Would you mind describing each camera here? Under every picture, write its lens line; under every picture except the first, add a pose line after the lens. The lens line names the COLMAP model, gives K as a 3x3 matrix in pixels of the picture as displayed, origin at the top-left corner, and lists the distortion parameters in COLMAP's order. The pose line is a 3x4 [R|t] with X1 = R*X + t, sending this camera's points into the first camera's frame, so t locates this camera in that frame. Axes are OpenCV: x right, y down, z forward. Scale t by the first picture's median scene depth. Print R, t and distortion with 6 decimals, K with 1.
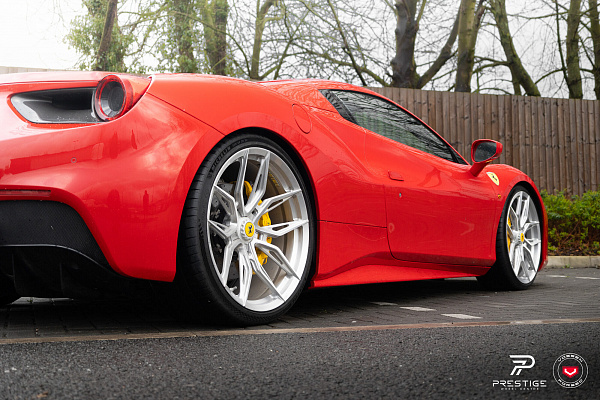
lens RADIAL K [[833.4, 0, 300.0], [0, 833.4, 200.0], [0, 0, 1]] dist [0.003867, 0.035366]
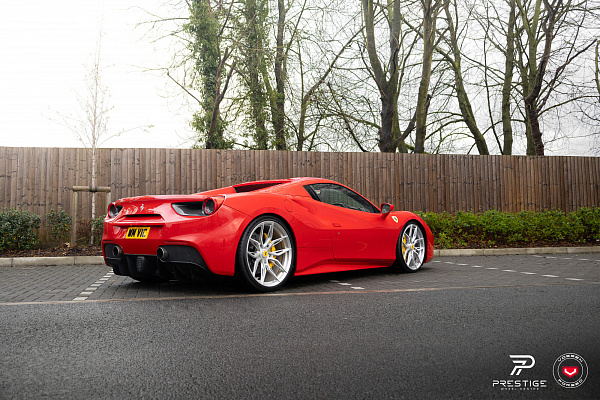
lens RADIAL K [[571.2, 0, 300.0], [0, 571.2, 200.0], [0, 0, 1]] dist [0.003302, 0.002419]
pose [[0.996399, -0.009860, -0.084210, 0.182346], [0.010124, 0.999945, 0.002708, -0.124560], [0.084178, -0.003551, 0.996444, -0.672147]]
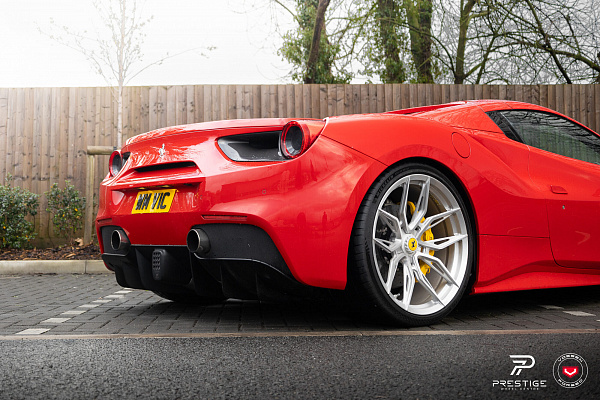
lens RADIAL K [[833.4, 0, 300.0], [0, 833.4, 200.0], [0, 0, 1]] dist [0.003867, 0.035366]
pose [[0.965891, -0.012706, -0.258637, 0.087209], [0.015860, 0.999823, 0.010111, -0.039759], [0.258463, -0.013868, 0.965922, -0.163250]]
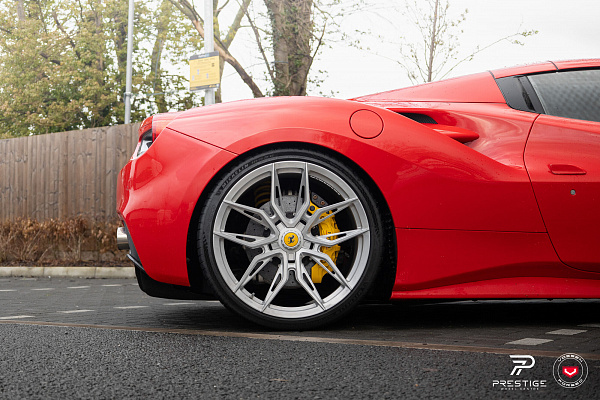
lens RADIAL K [[859.5, 0, 300.0], [0, 859.5, 200.0], [0, 0, 1]] dist [0.008209, 0.021362]
pose [[0.615287, -0.045581, -0.786985, 0.776644], [0.047366, 0.998661, -0.020809, 0.008559], [0.786879, -0.024472, 0.616622, 0.333391]]
